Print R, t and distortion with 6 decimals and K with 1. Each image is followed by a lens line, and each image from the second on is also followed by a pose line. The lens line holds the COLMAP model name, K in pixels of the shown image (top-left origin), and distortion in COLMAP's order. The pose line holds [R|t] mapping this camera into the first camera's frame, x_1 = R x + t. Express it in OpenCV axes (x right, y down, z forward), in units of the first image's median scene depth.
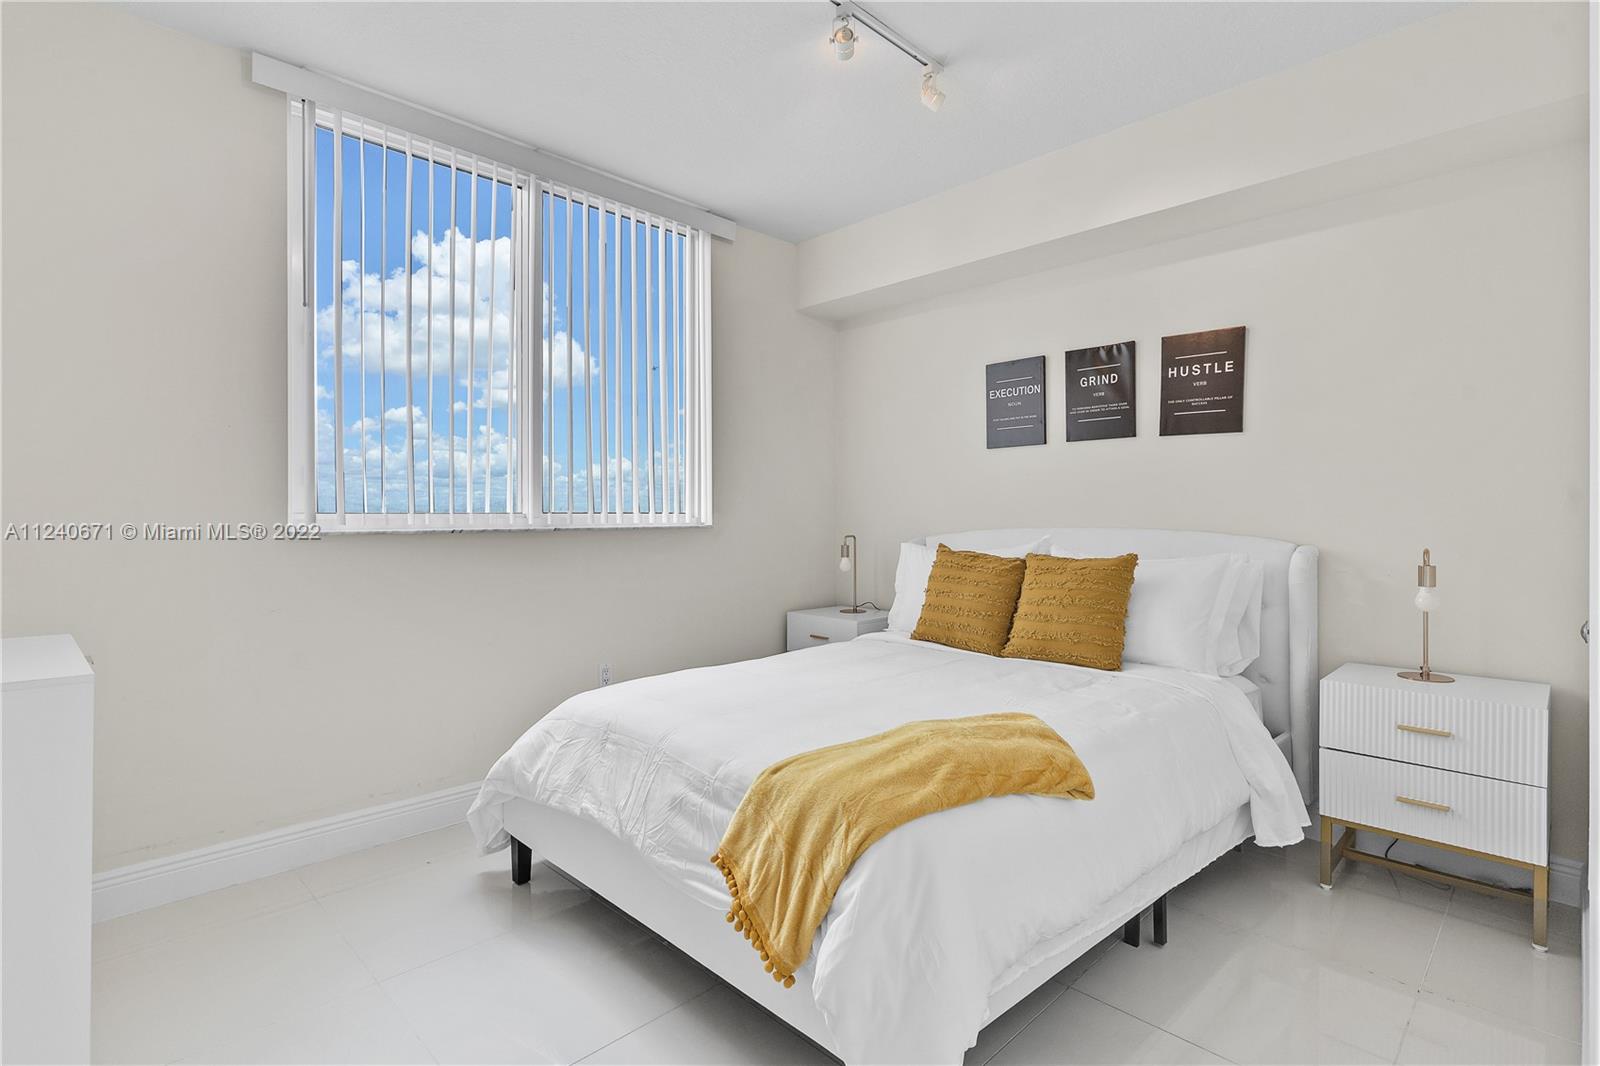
lens RADIAL K [[774.4, 0, 802.8], [0, 774.4, 517.7], [0, 0, 1]] dist [-0.001868, 0.000020]
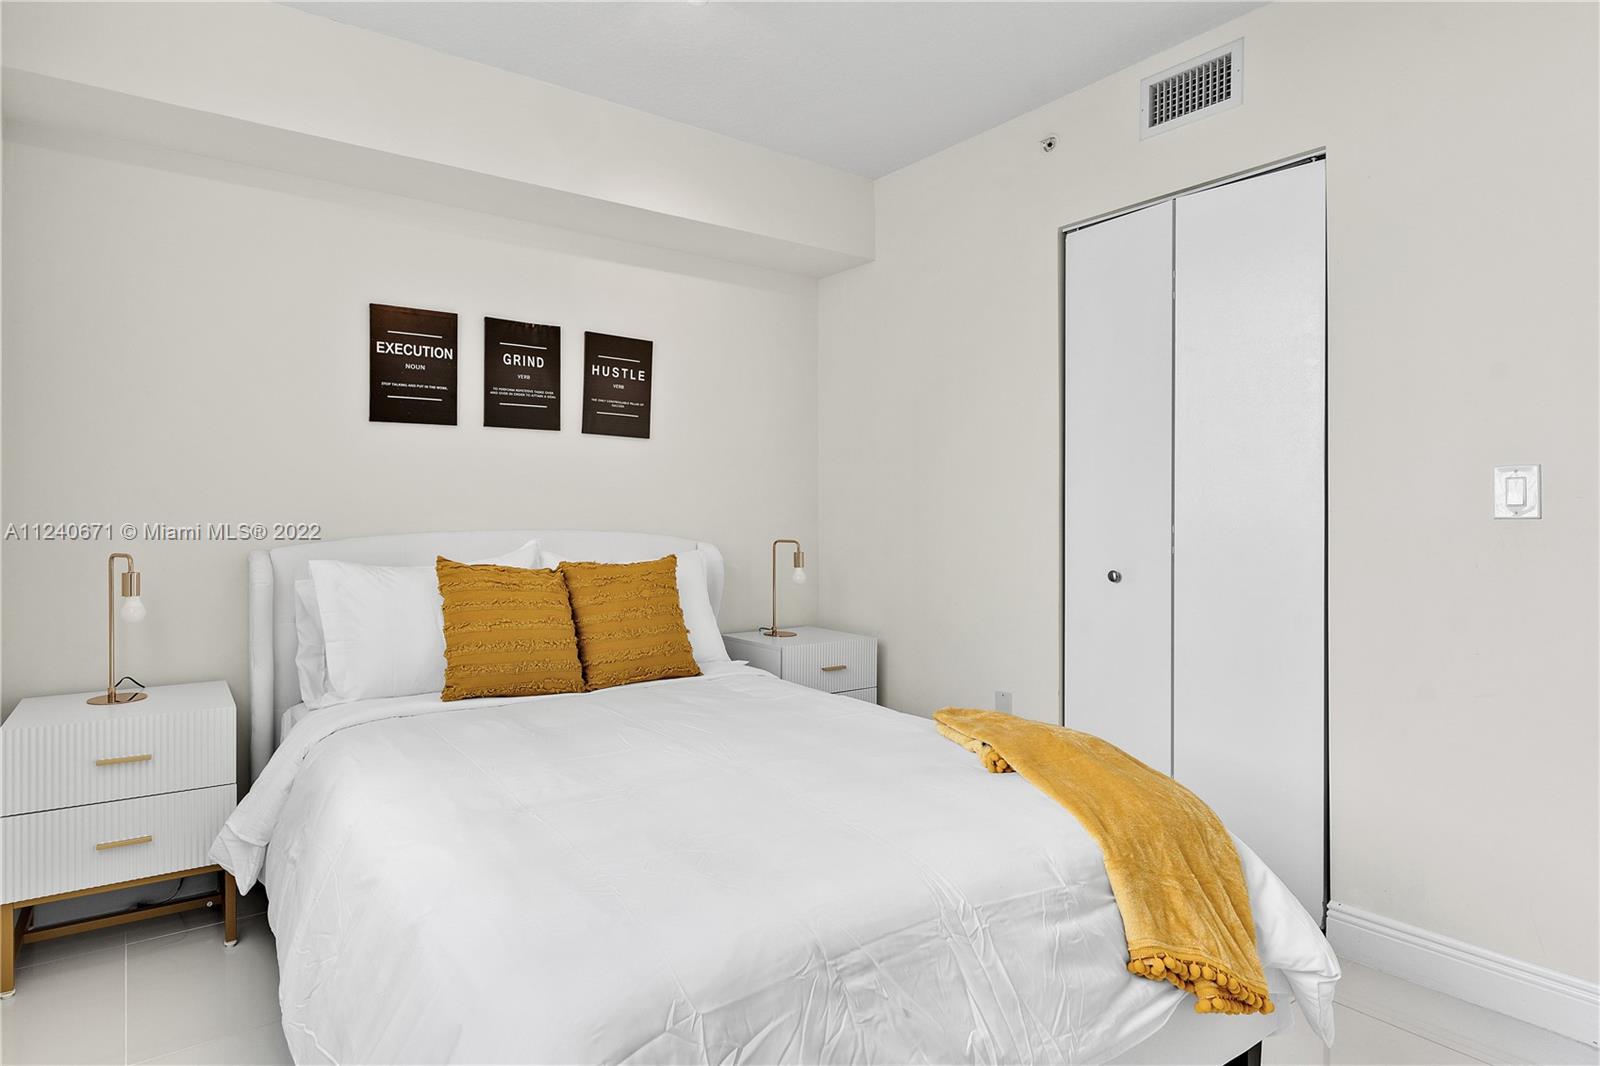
lens RADIAL K [[774.4, 0, 802.8], [0, 774.4, 517.7], [0, 0, 1]] dist [-0.001868, 0.000020]
pose [[0.224642, -0.000792, 0.974441, -0.417508], [0.001992, 0.999998, 0.000354, -0.000325], [-0.974439, 0.001862, 0.224643, 0.522328]]
